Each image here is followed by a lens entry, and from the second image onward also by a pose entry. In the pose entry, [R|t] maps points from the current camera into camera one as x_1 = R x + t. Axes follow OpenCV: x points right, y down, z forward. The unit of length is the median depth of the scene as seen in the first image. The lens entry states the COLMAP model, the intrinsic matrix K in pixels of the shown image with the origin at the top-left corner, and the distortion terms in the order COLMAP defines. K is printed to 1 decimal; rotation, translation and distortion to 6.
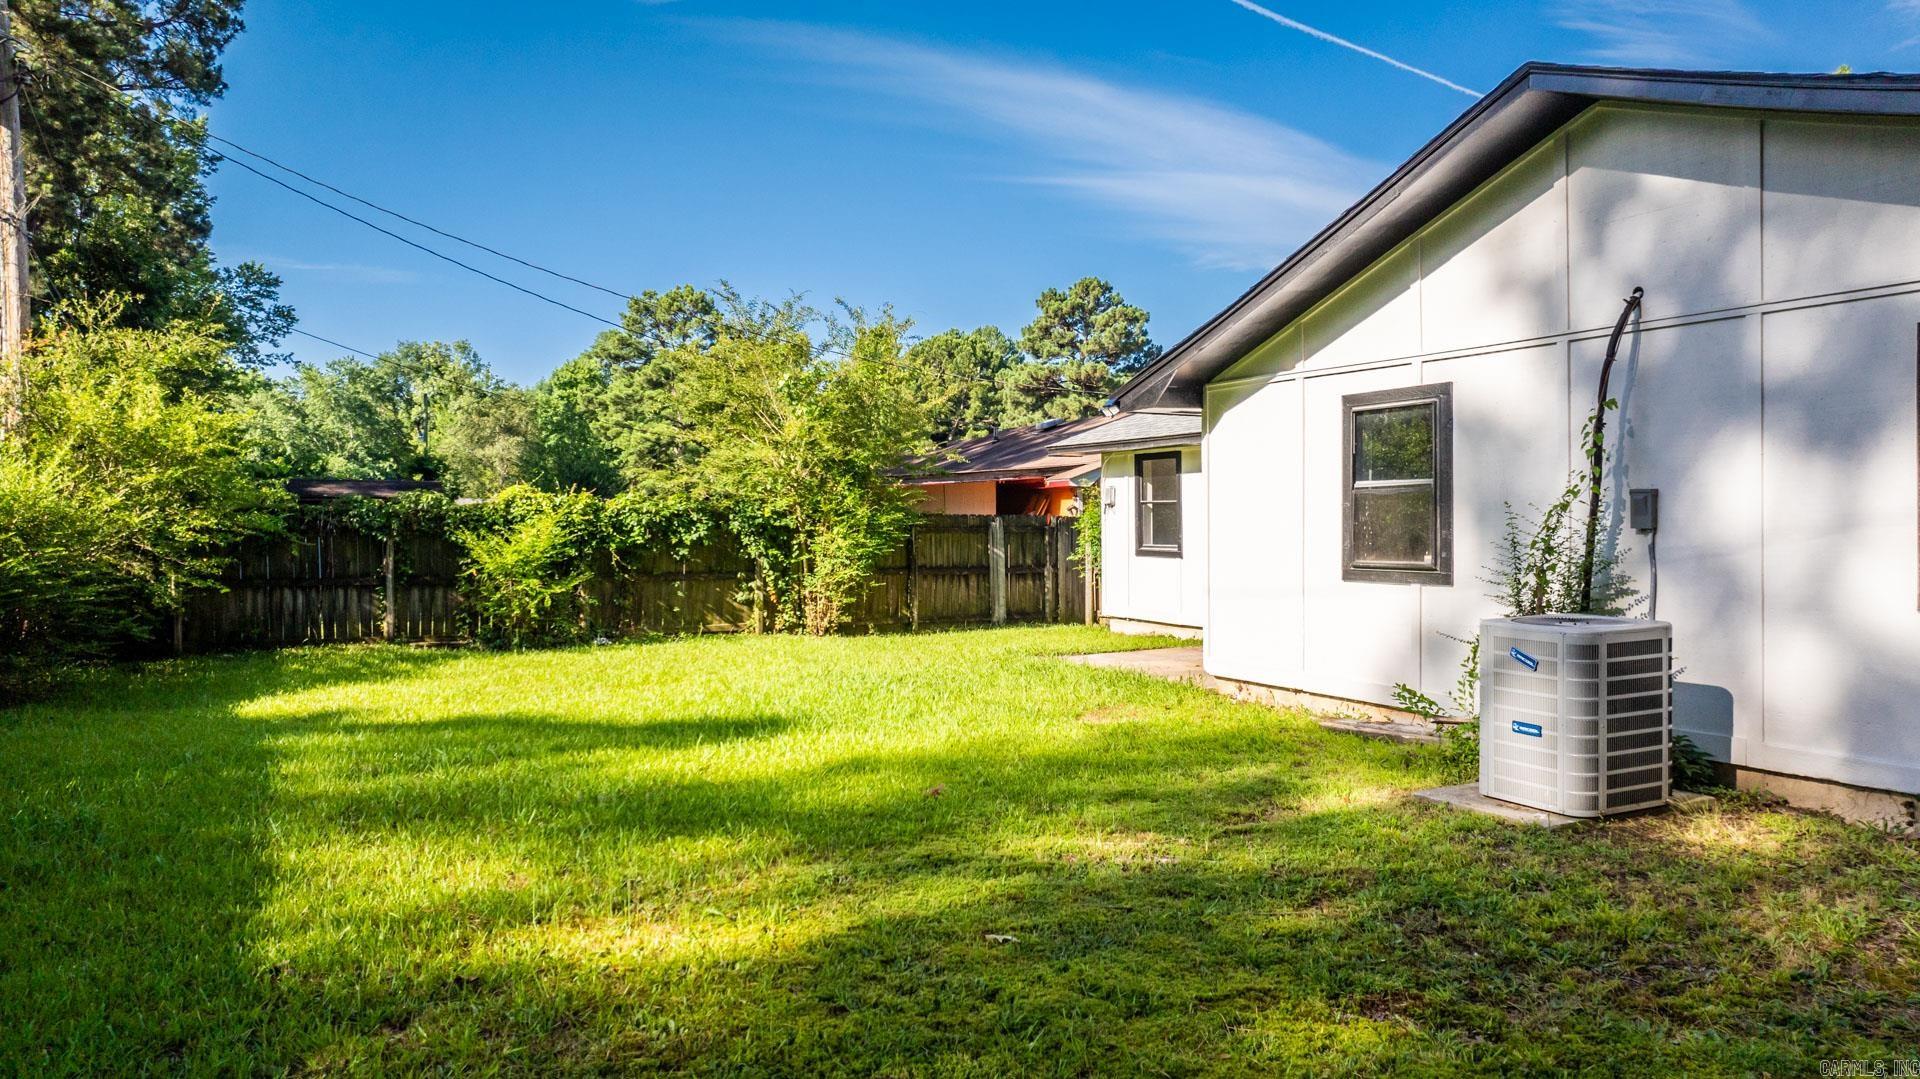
lens RADIAL K [[1343.0, 0, 968.4], [0, 1343.0, 518.5], [0, 0, 1]] dist [-0.102493, 0.136838]
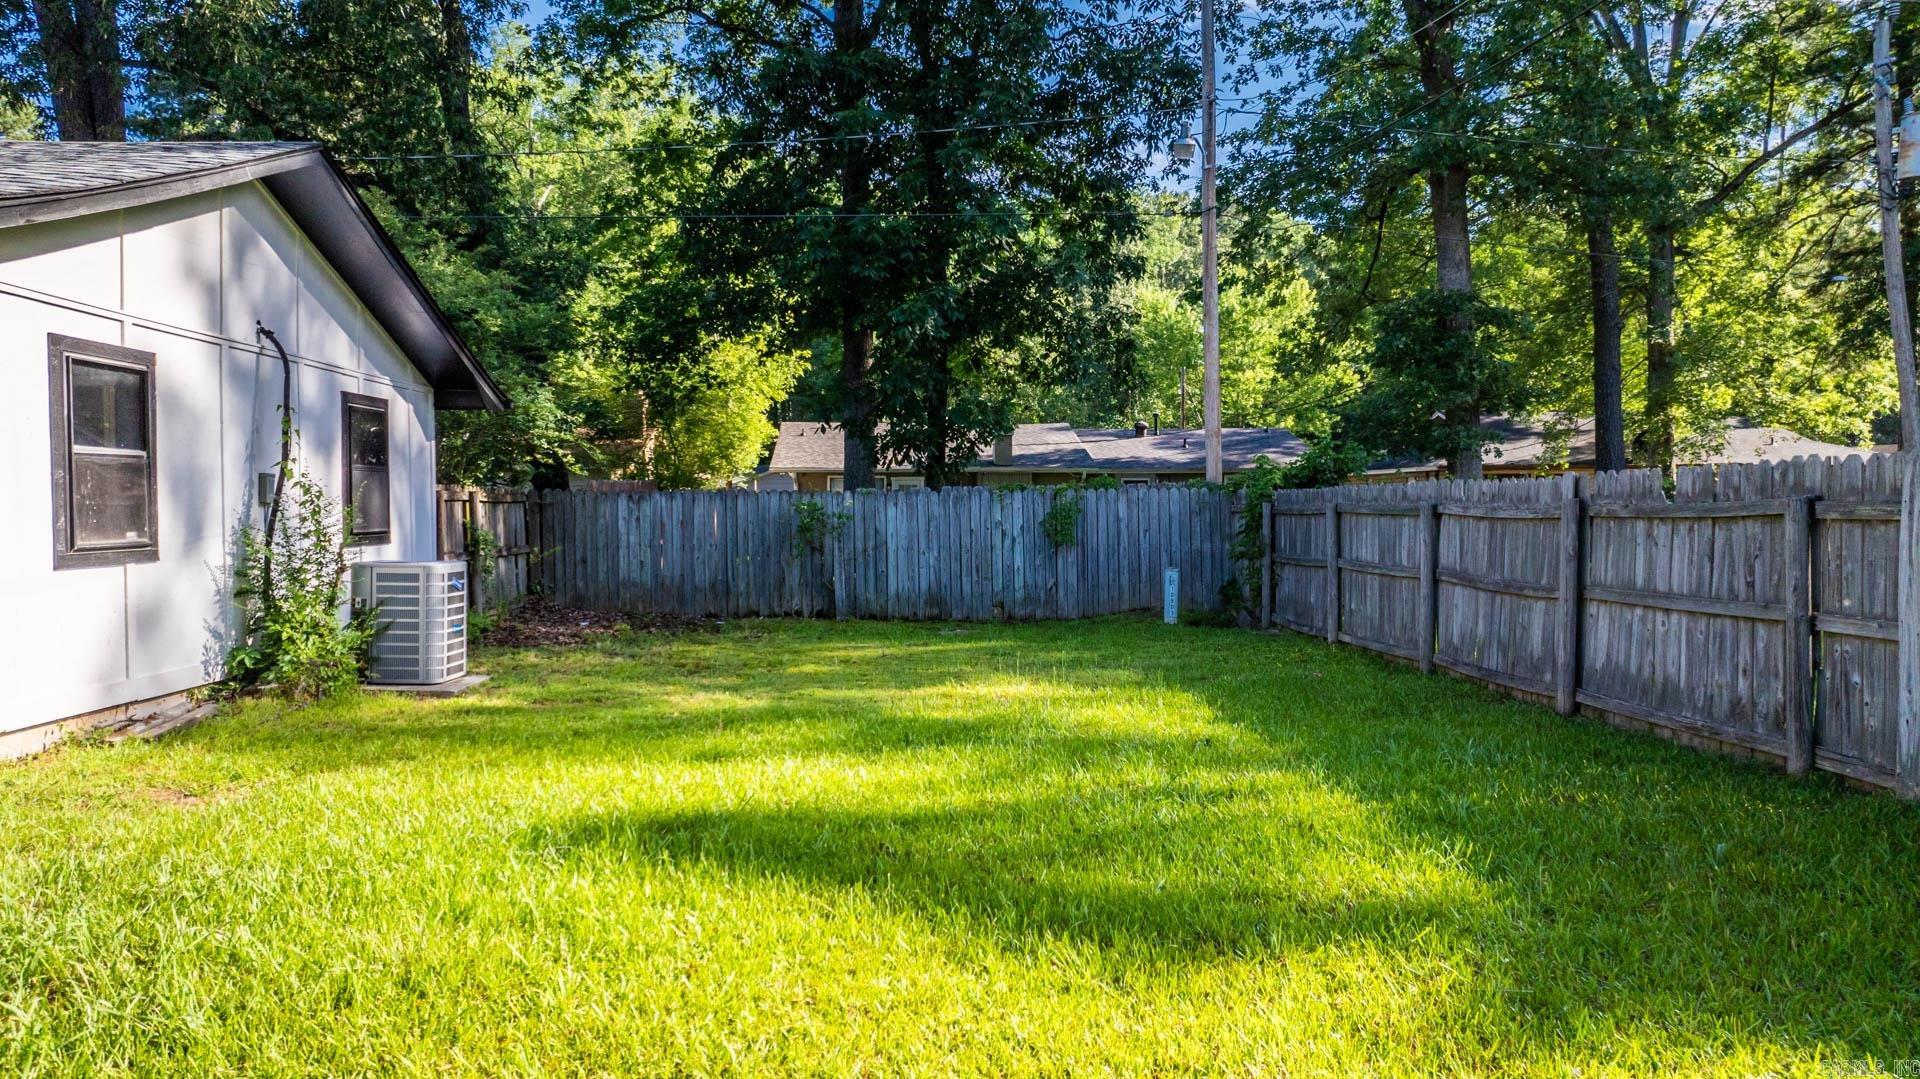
lens RADIAL K [[1335.0, 0, 960.0], [0, 1335.0, 539.5], [0, 0, 1]] dist [-0.112379, 0.136747]
pose [[-0.918058, -0.001417, 0.396445, -0.515037], [0.008951, 0.999665, 0.024301, 0.015055], [-0.396346, 0.025858, -0.917737, 1.511252]]
